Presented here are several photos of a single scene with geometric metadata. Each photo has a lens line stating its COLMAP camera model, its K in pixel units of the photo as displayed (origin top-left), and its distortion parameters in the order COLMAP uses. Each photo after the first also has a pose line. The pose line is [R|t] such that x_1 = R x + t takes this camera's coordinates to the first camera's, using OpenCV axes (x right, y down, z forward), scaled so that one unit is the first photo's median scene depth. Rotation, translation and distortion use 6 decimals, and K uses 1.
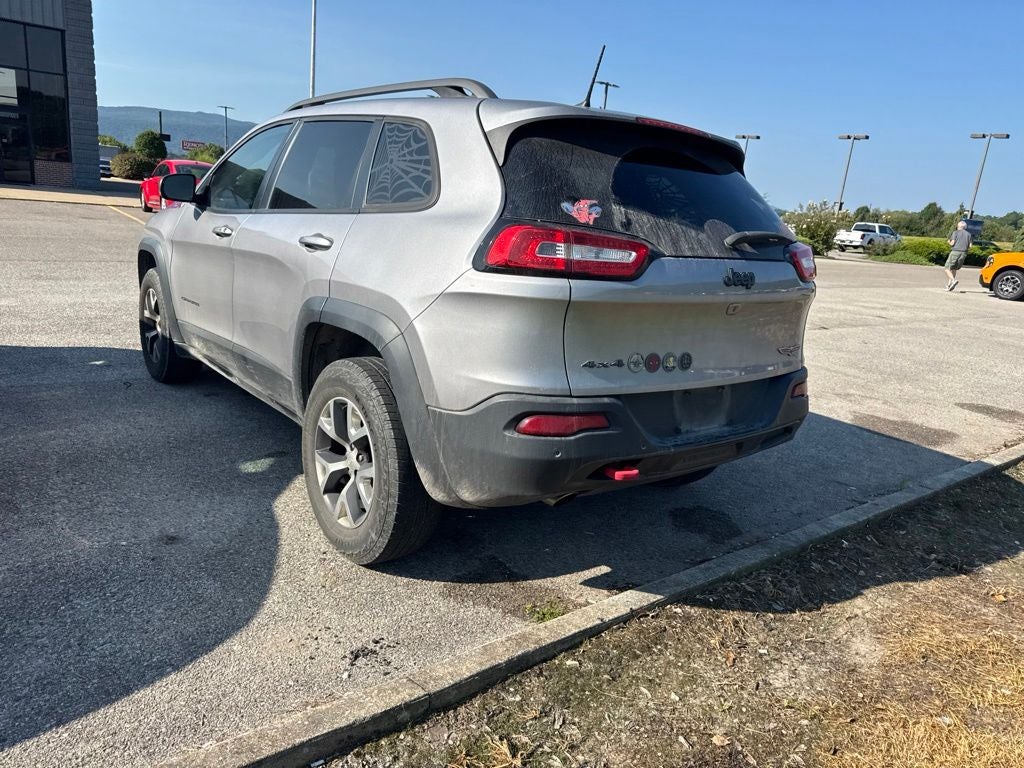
lens RADIAL K [[721.1, 0, 518.4], [0, 721.1, 379.4], [0, 0, 1]] dist [0.022020, -0.029113]
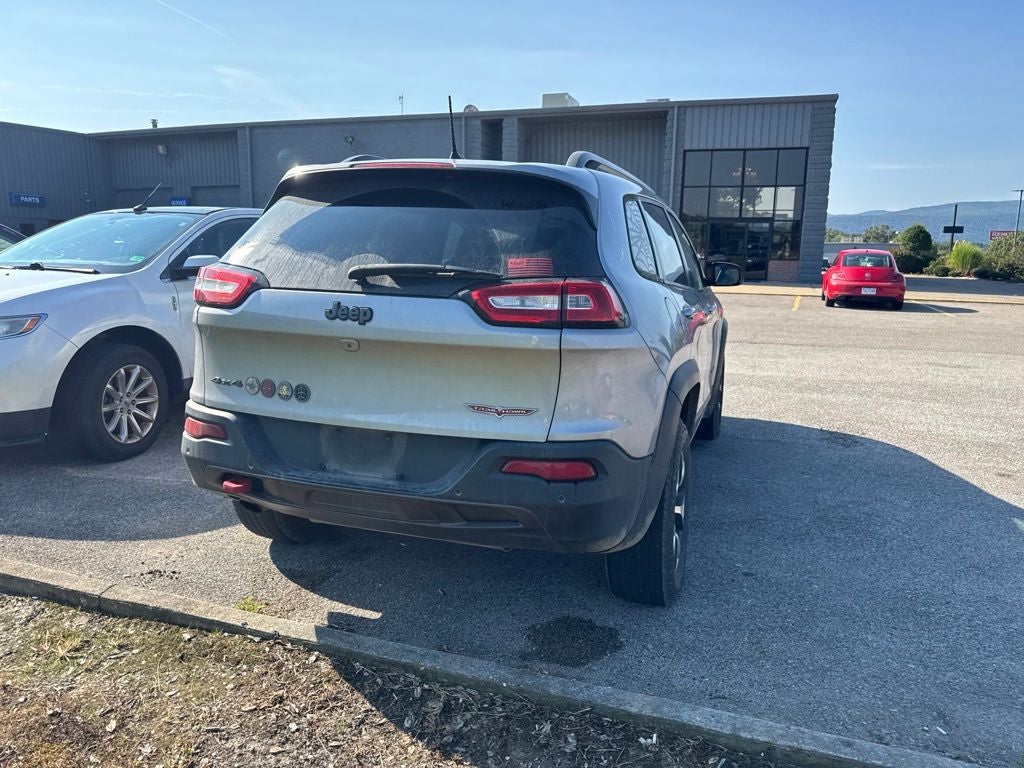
lens RADIAL K [[721.1, 0, 518.4], [0, 721.1, 379.4], [0, 0, 1]] dist [0.022020, -0.029113]
pose [[0.548977, 0.066093, -0.833220, 1.220875], [-0.170835, 0.984697, -0.034448, -0.059278], [0.818193, 0.161254, 0.551867, 0.682929]]
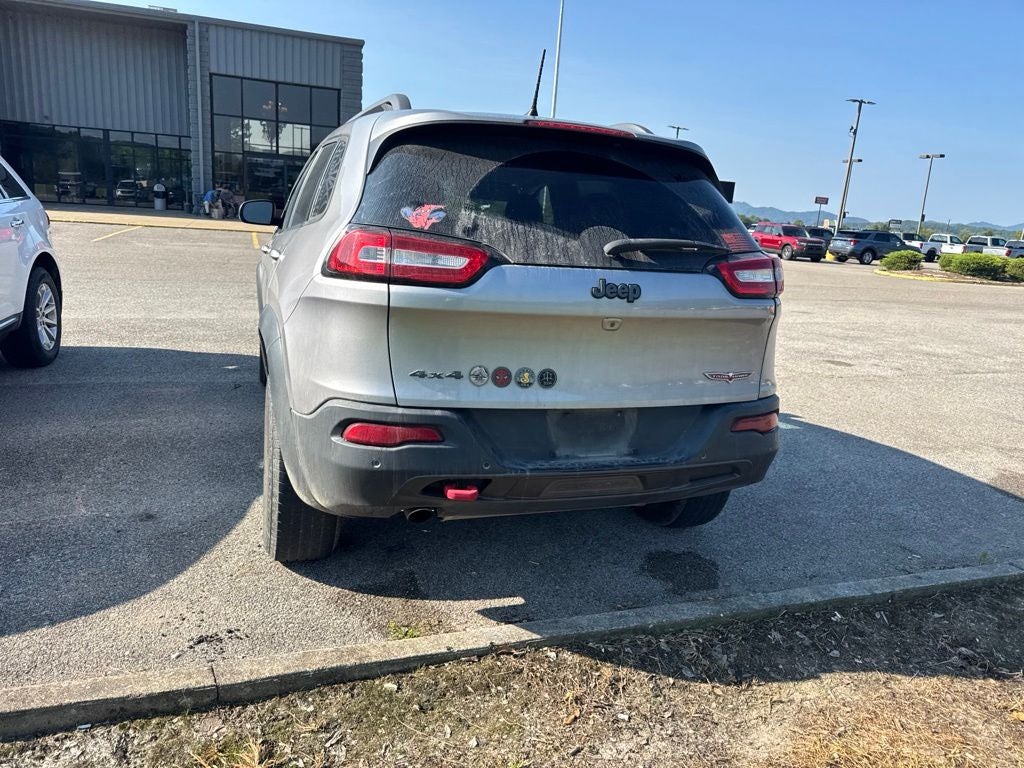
lens RADIAL K [[721.1, 0, 518.4], [0, 721.1, 379.4], [0, 0, 1]] dist [0.022020, -0.029113]
pose [[0.946704, 0.049584, -0.318264, 0.485094], [-0.062567, 0.997569, -0.030694, 0.006776], [0.315969, 0.048971, 0.947505, 0.120275]]
